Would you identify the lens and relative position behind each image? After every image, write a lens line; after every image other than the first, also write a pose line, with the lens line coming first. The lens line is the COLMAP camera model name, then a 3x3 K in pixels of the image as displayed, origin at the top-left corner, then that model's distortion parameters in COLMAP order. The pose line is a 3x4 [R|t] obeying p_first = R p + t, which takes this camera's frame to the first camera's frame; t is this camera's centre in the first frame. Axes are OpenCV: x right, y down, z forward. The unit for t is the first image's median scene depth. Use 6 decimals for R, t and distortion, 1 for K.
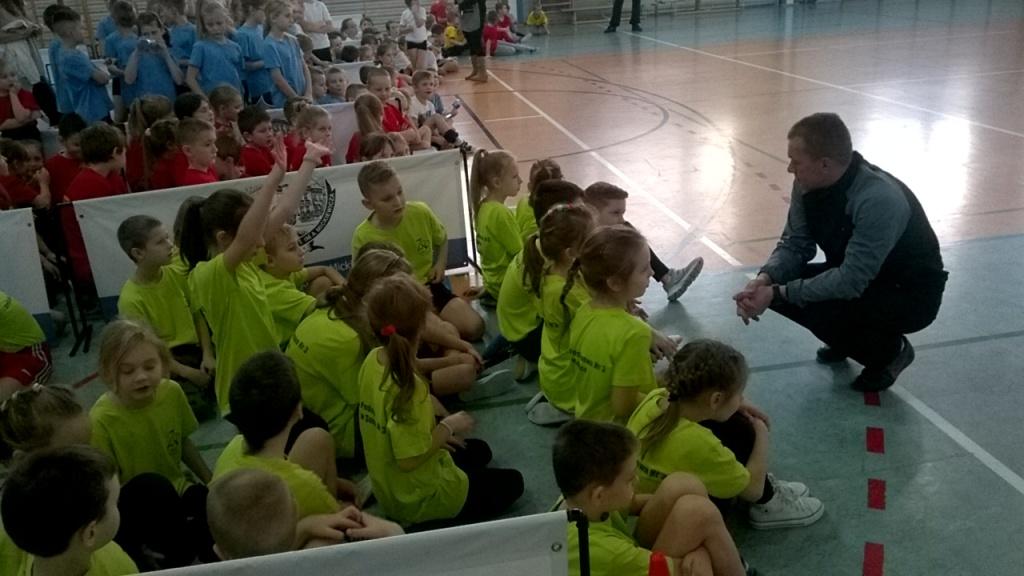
lens RADIAL K [[837.9, 0, 512.0], [0, 837.9, 288.0], [0, 0, 1]] dist [0.047394, -0.008814]
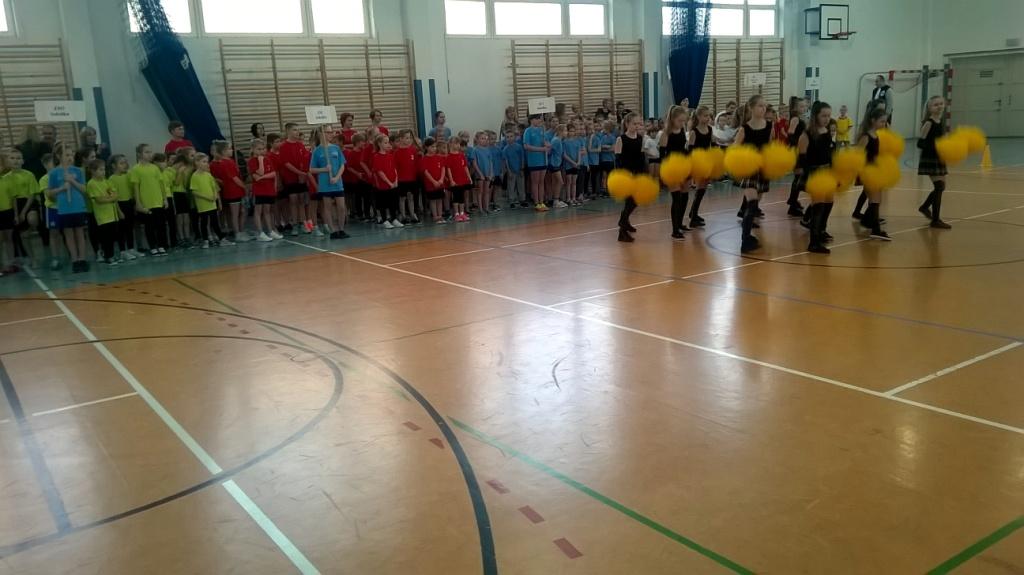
lens RADIAL K [[837.9, 0, 512.0], [0, 837.9, 287.5], [0, 0, 1]] dist [0.047394, -0.008814]
pose [[0.909997, -0.087003, 0.405383, 0.037468], [0.164029, 0.973512, -0.159275, -0.124863], [-0.380788, 0.211434, 0.900164, 0.283162]]
